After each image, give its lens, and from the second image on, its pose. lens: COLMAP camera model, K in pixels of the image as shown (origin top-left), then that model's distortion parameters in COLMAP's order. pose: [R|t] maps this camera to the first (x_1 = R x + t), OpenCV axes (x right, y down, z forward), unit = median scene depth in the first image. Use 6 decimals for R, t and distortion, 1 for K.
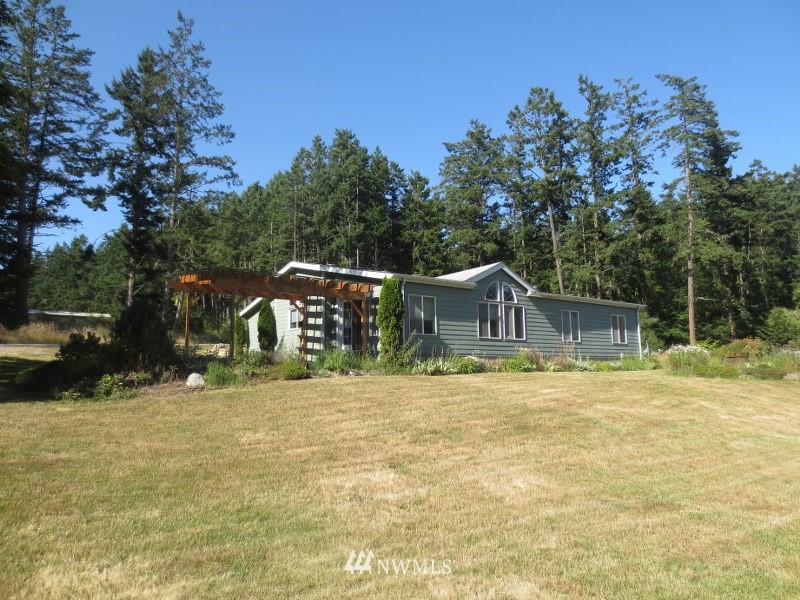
lens RADIAL K [[579.0, 0, 401.4], [0, 579.0, 299.4], [0, 0, 1]] dist [-0.023945, 0.006550]
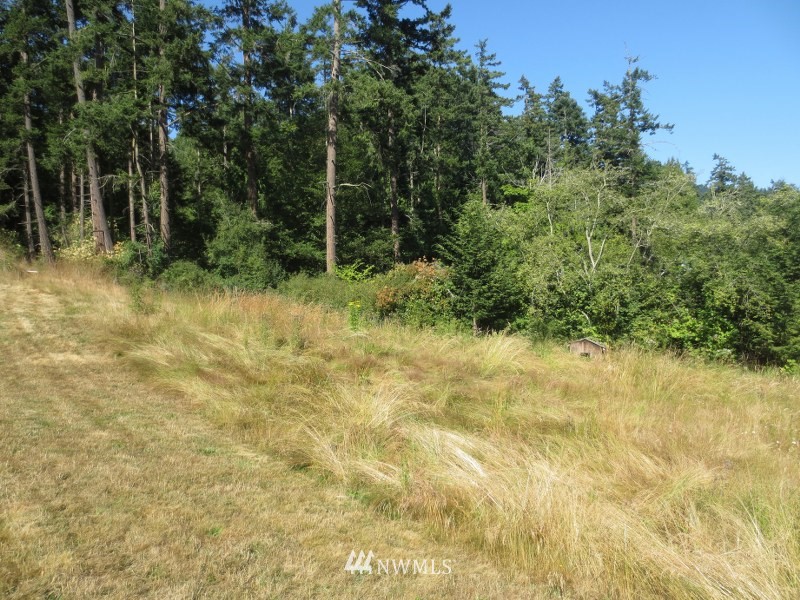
lens RADIAL K [[579.0, 0, 406.7], [0, 579.0, 308.7], [0, 0, 1]] dist [-0.023945, 0.006550]
pose [[0.861442, -0.021765, 0.507389, 0.313736], [-0.052012, 0.990047, 0.130774, 0.040796], [-0.505185, -0.139044, 0.851737, 0.532151]]
